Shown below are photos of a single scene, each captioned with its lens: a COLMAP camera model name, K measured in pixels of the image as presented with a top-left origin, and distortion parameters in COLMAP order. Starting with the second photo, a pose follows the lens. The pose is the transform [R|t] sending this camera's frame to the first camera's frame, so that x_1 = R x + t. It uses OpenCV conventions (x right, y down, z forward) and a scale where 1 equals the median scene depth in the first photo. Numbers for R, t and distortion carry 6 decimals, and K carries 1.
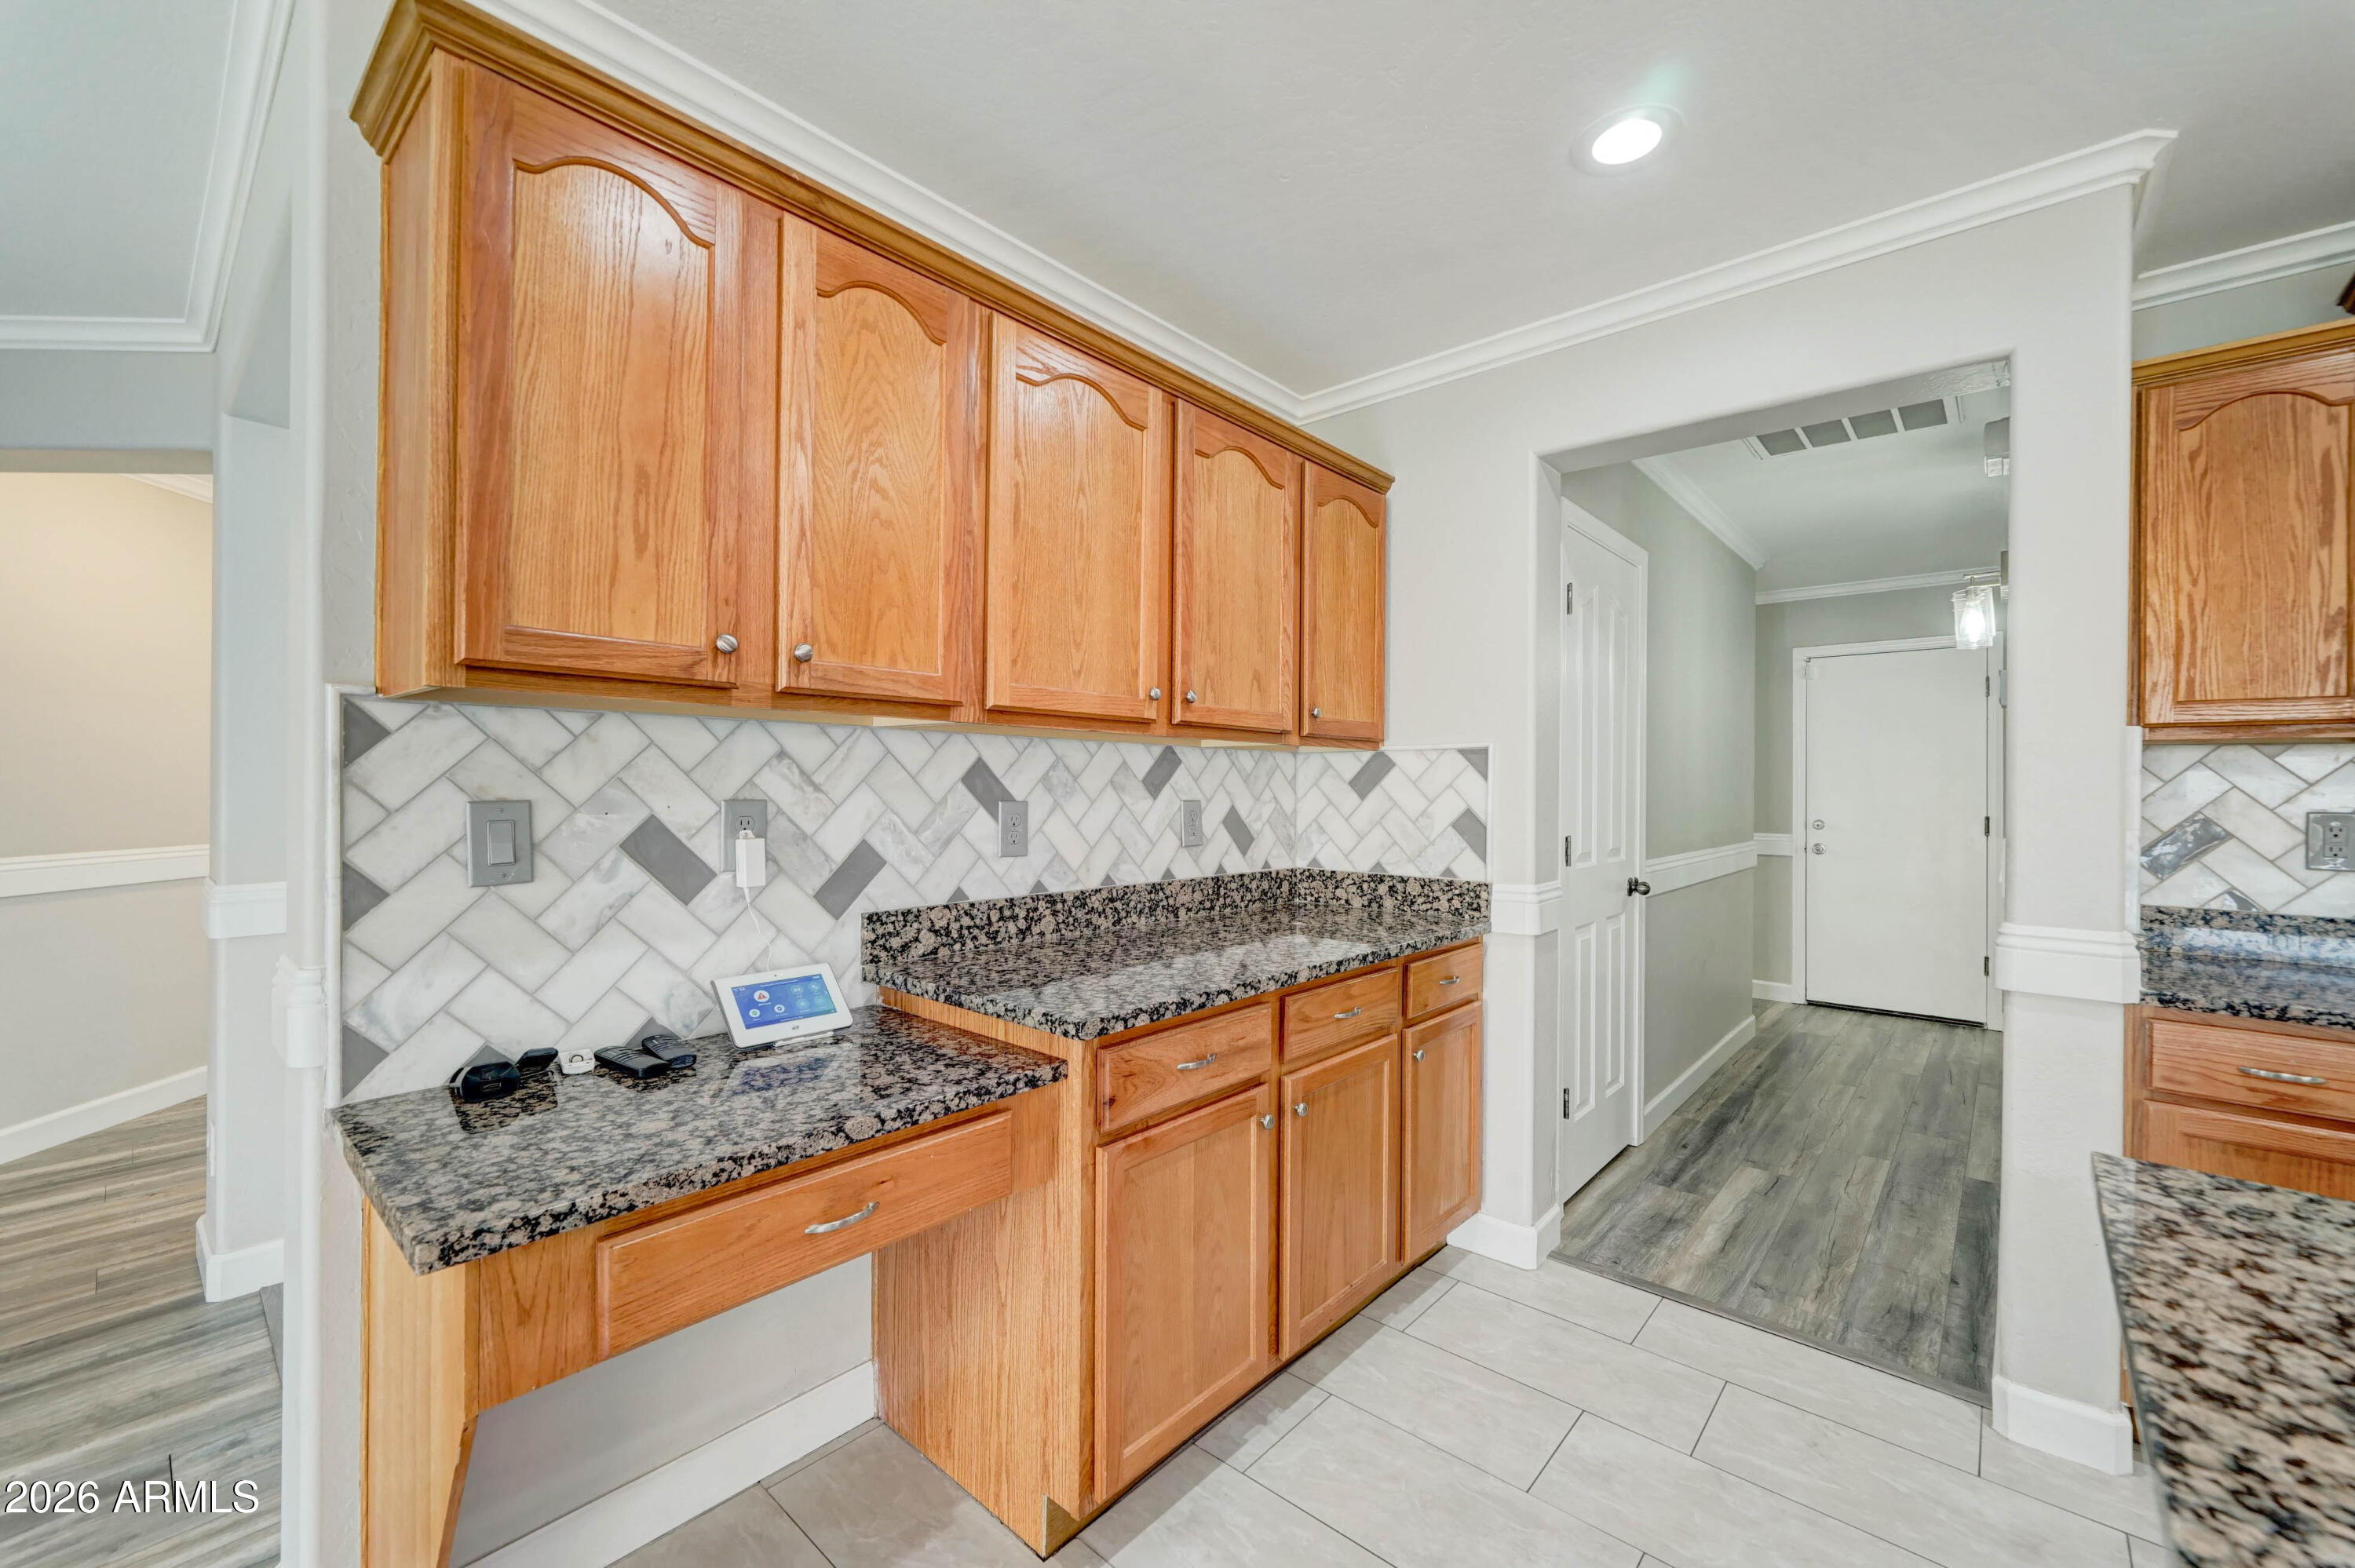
lens RADIAL K [[936.9, 0, 1177.5], [0, 936.9, 784.0], [0, 0, 1]] dist [-0.005752, 0.000522]
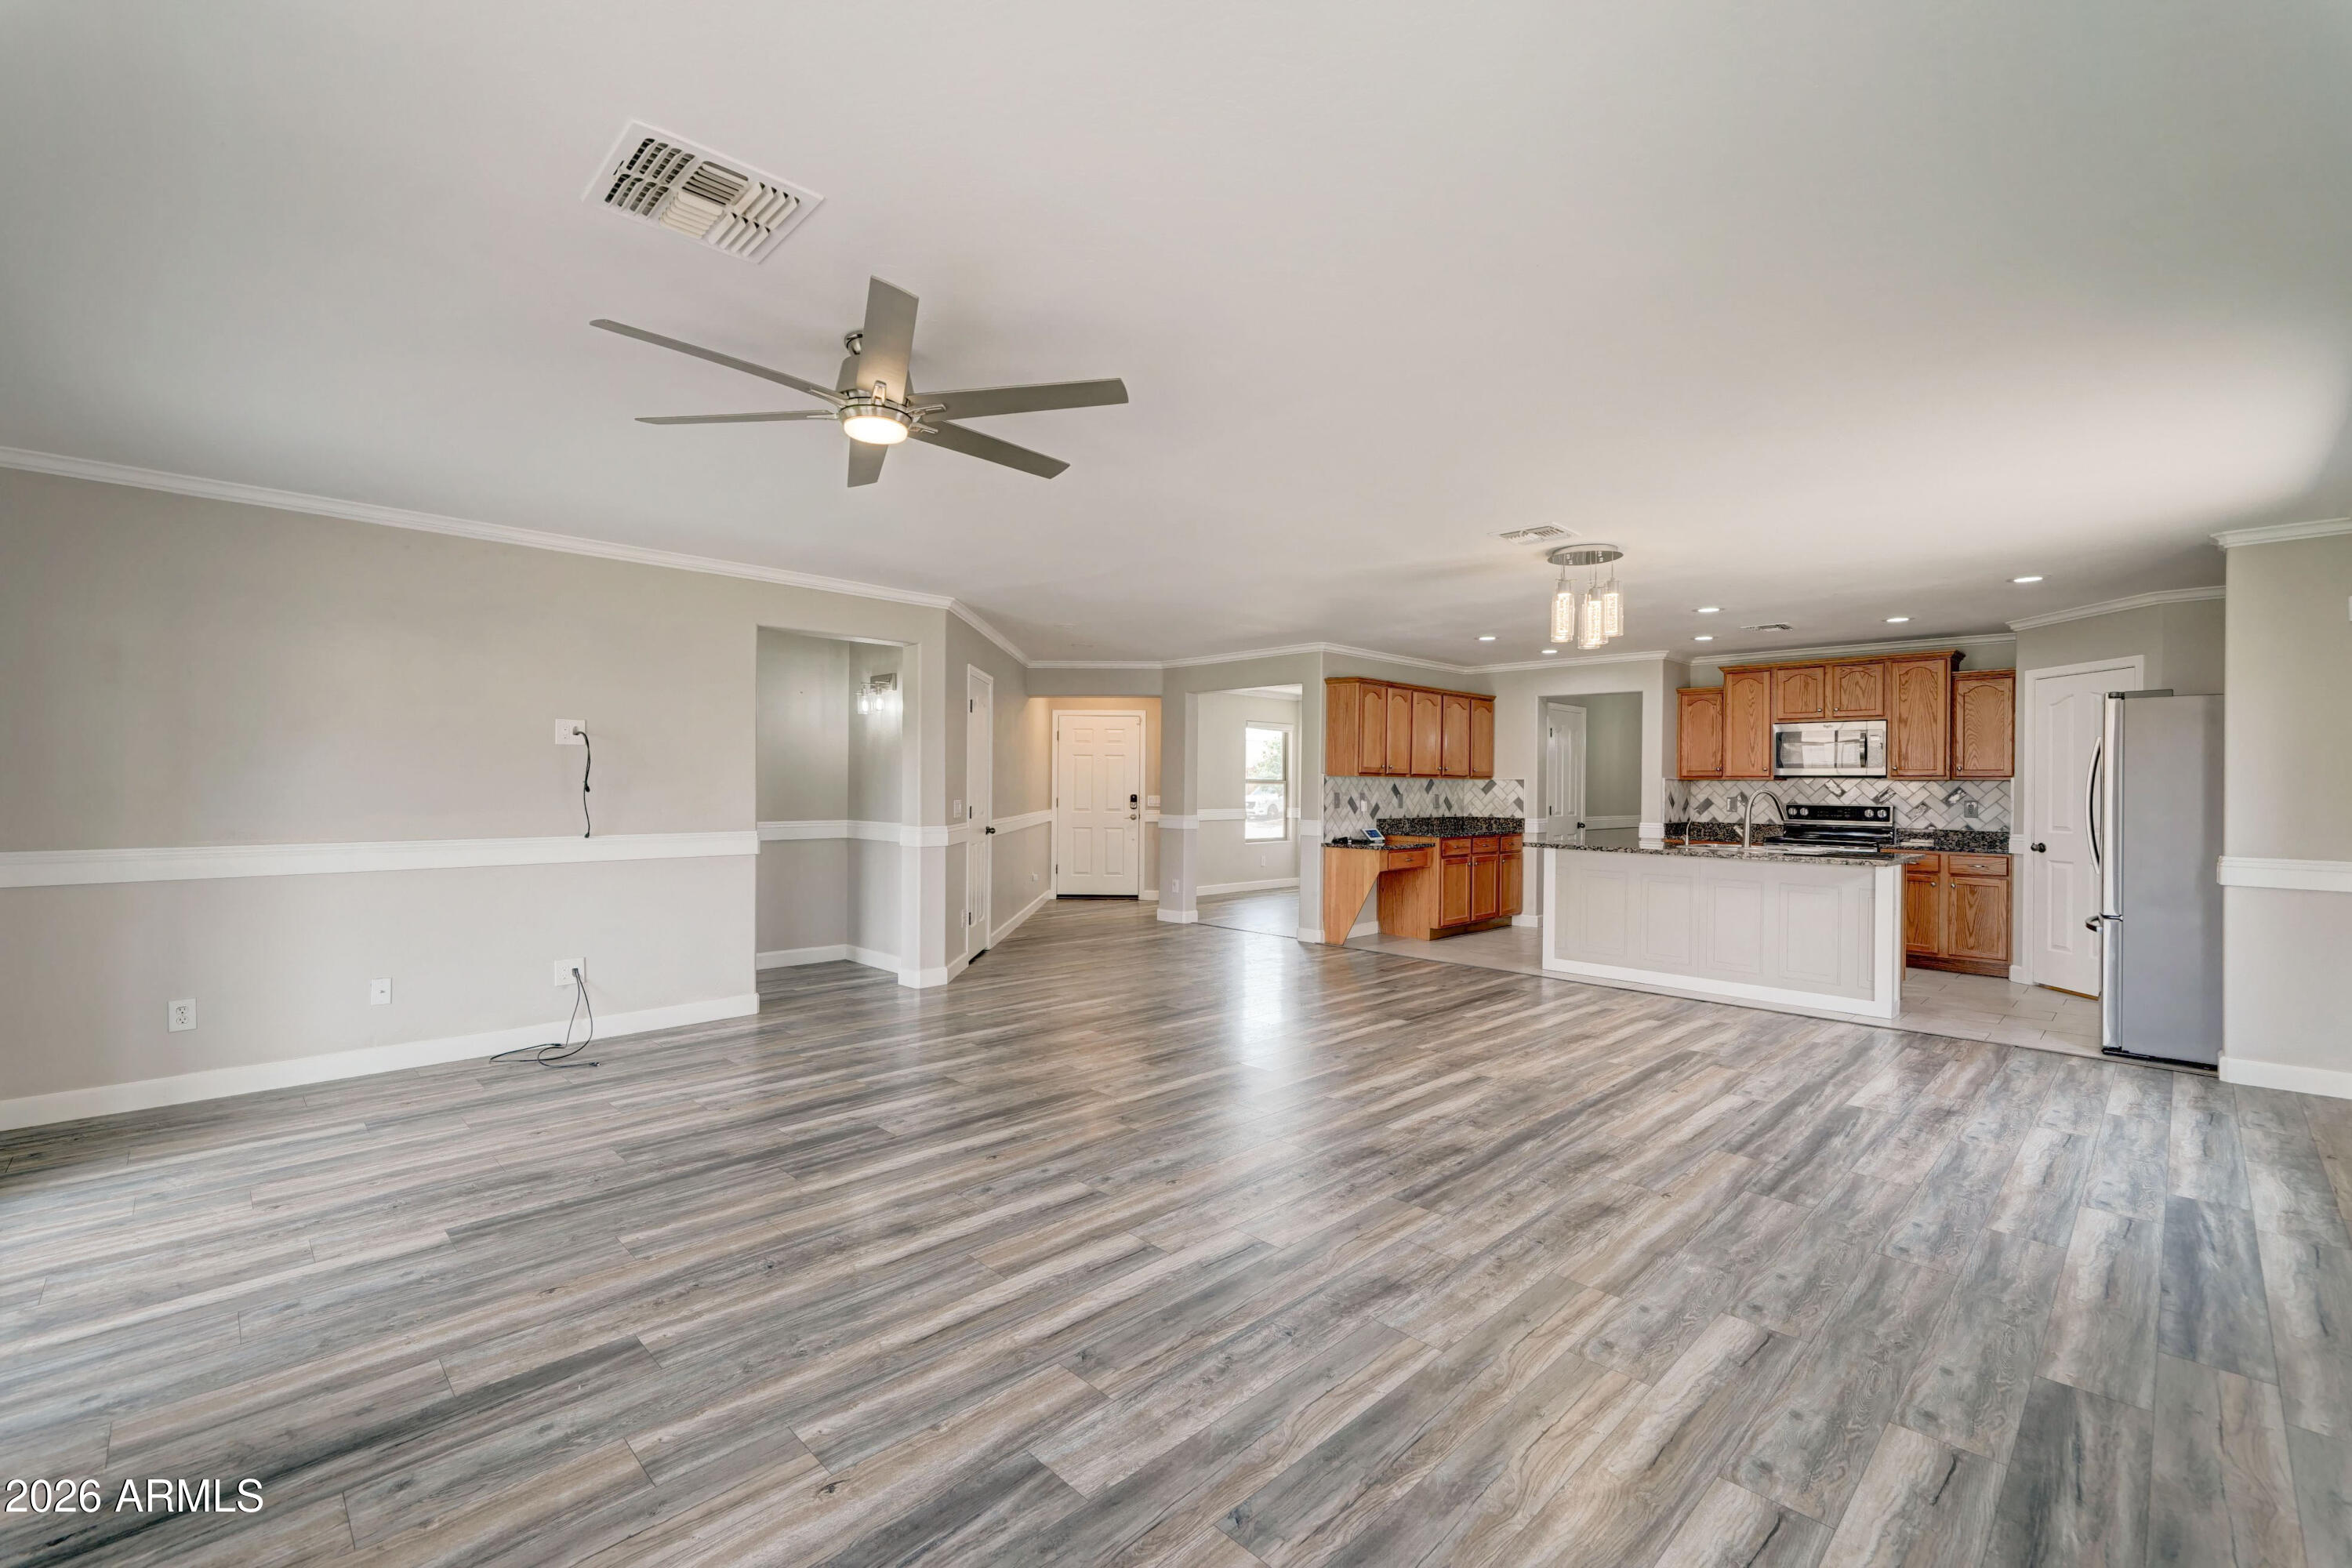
lens RADIAL K [[1001.8, 0, 1176.0], [0, 1001.8, 784.0], [0, 0, 1]] dist [-0.003163, -0.000520]
pose [[0.997712, 0.000977, -0.067597, -0.922478], [-0.001155, 0.999996, -0.002593, -0.014085], [0.067594, 0.002665, 0.997709, -3.653160]]
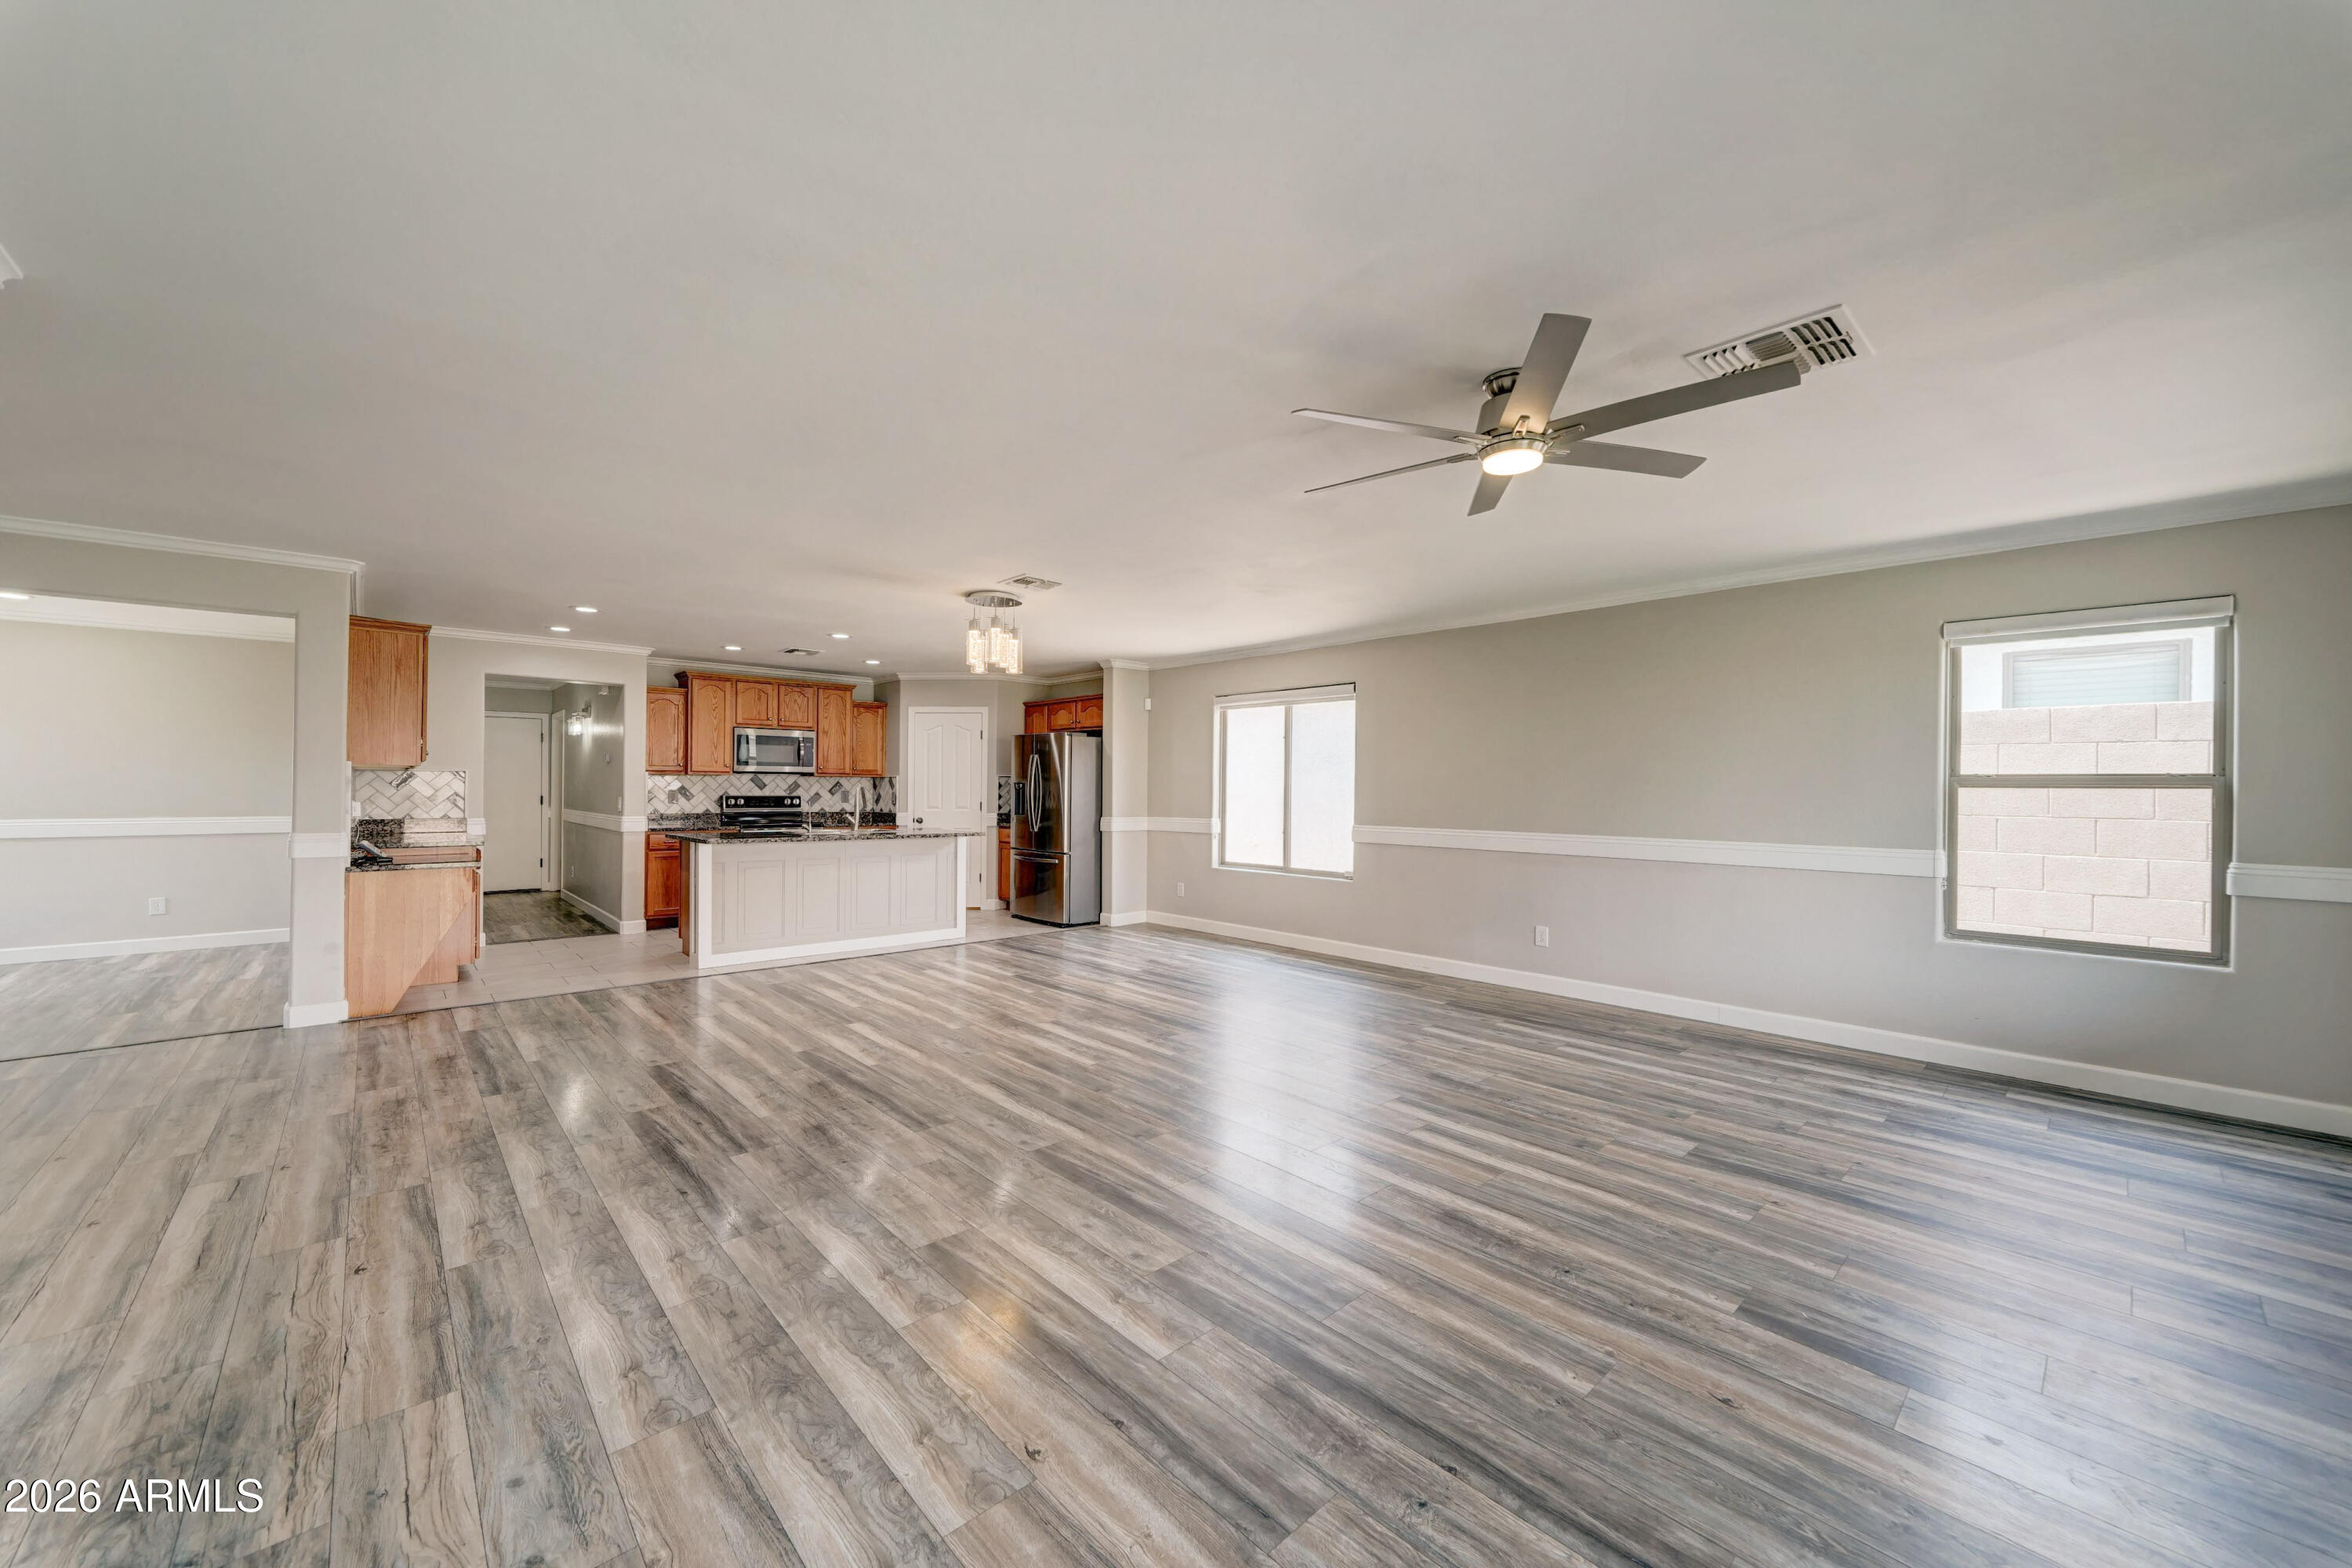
lens RADIAL K [[887.5, 0, 1185.4], [0, 887.5, 784.9], [0, 0, 1]] dist [-0.001363, 0.000080]
pose [[0.098655, -0.003933, 0.995114, -2.829236], [-0.006012, 0.999972, 0.004548, -0.029921], [-0.995104, -0.006431, 0.098629, -1.921323]]
